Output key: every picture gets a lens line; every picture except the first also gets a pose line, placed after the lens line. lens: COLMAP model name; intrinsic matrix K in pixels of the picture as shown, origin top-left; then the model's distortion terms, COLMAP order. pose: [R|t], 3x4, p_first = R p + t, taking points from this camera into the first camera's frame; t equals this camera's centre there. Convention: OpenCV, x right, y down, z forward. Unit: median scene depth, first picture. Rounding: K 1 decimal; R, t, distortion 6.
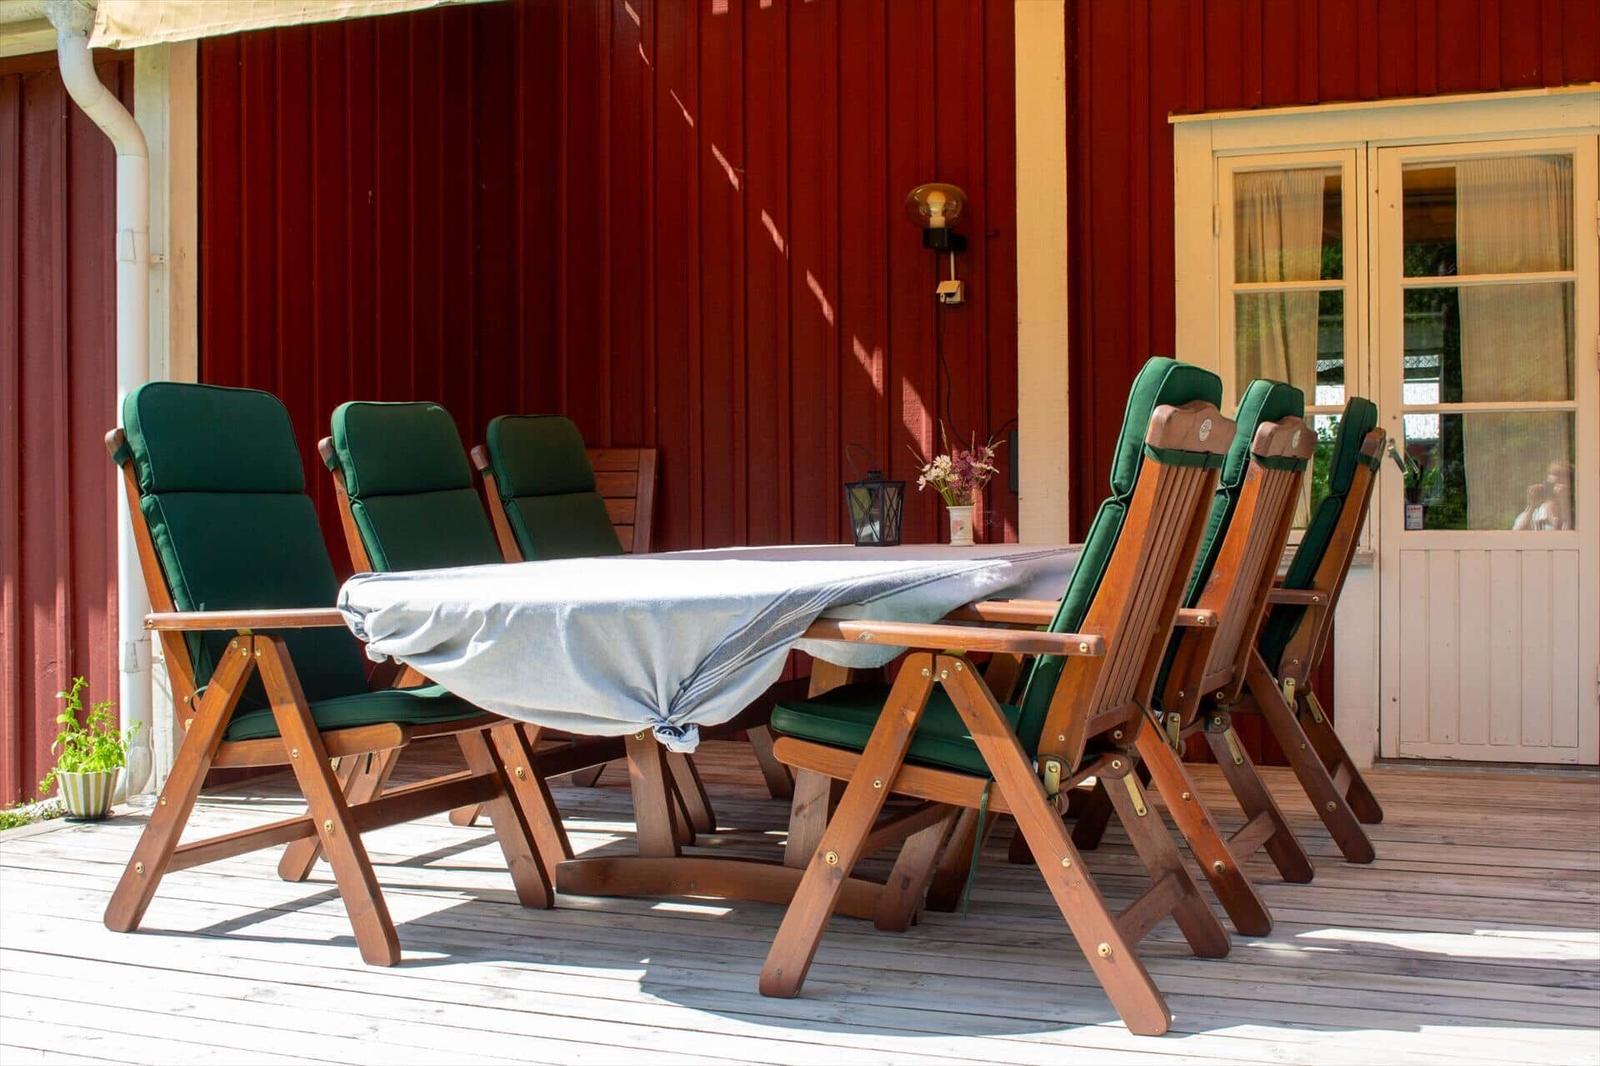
lens RADIAL K [[1820.7, 0, 916.2], [0, 1820.7, 552.3], [0, 0, 1]] dist [-0.080474, 0.038120]
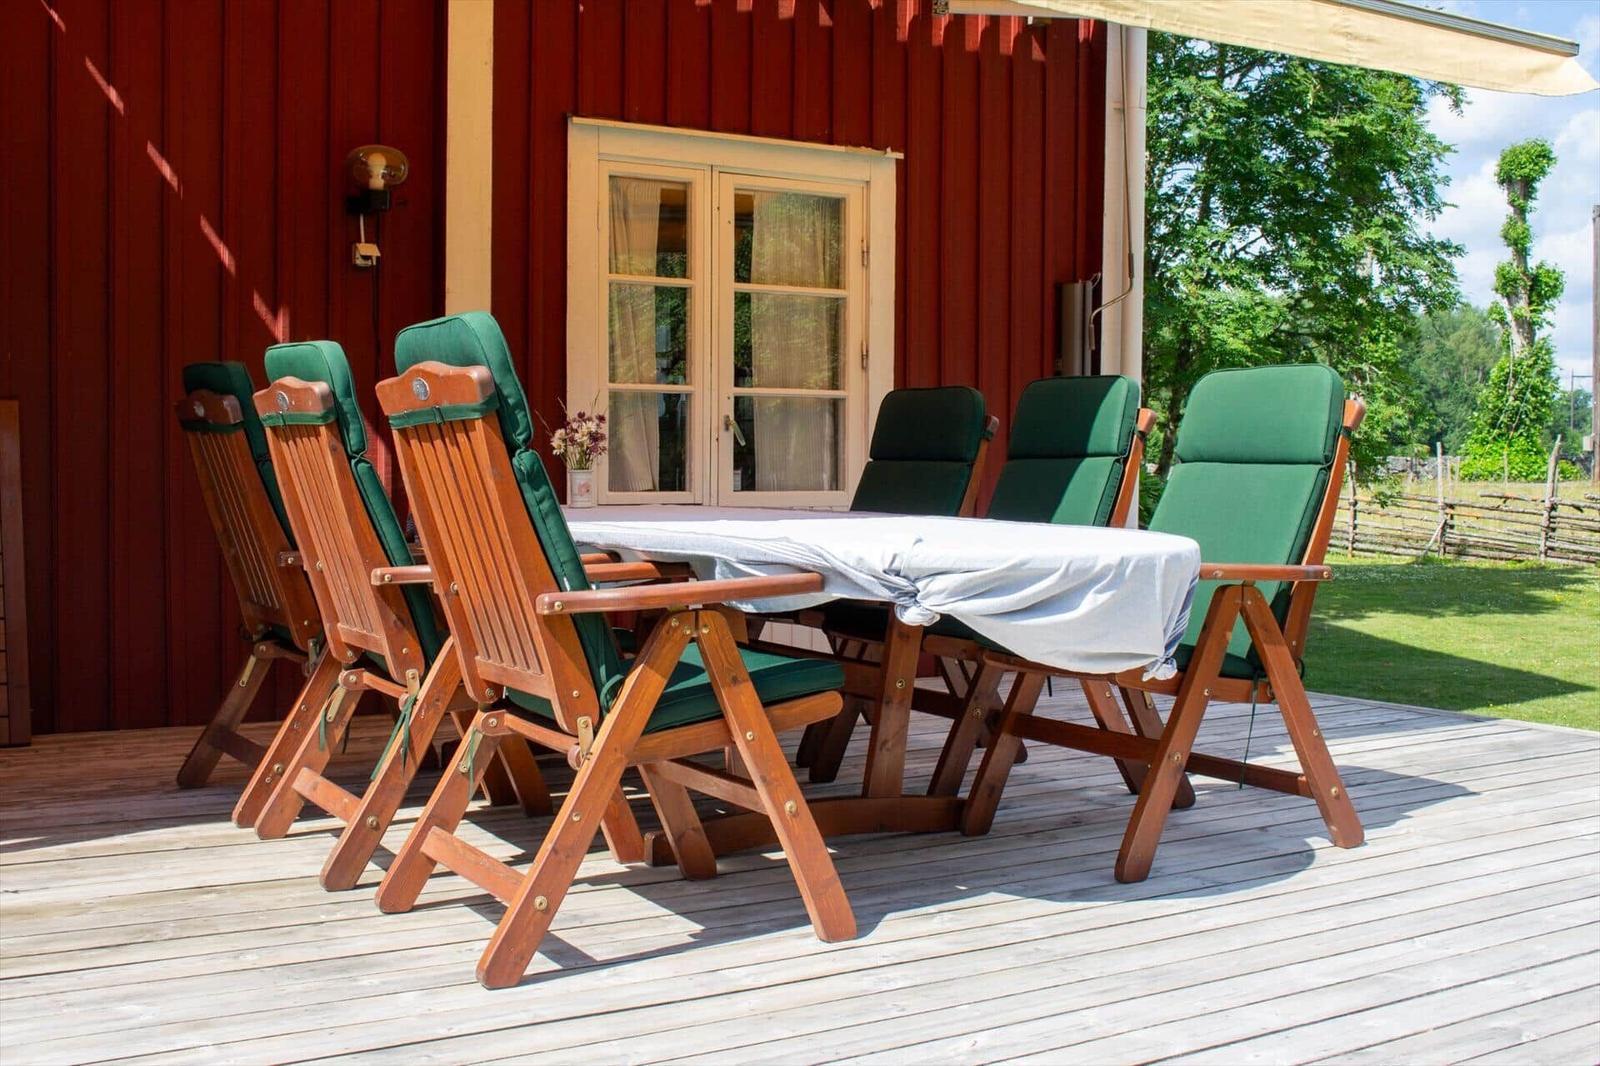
lens RADIAL K [[1667.3, 0, 800.0], [0, 1667.3, 533.0], [0, 0, 1]] dist [-0.066391, 0.013454]
pose [[0.644113, -0.023546, 0.764568, -0.579095], [0.015406, 0.999723, 0.017808, -0.003764], [-0.764775, 0.000309, 0.644297, 0.257857]]
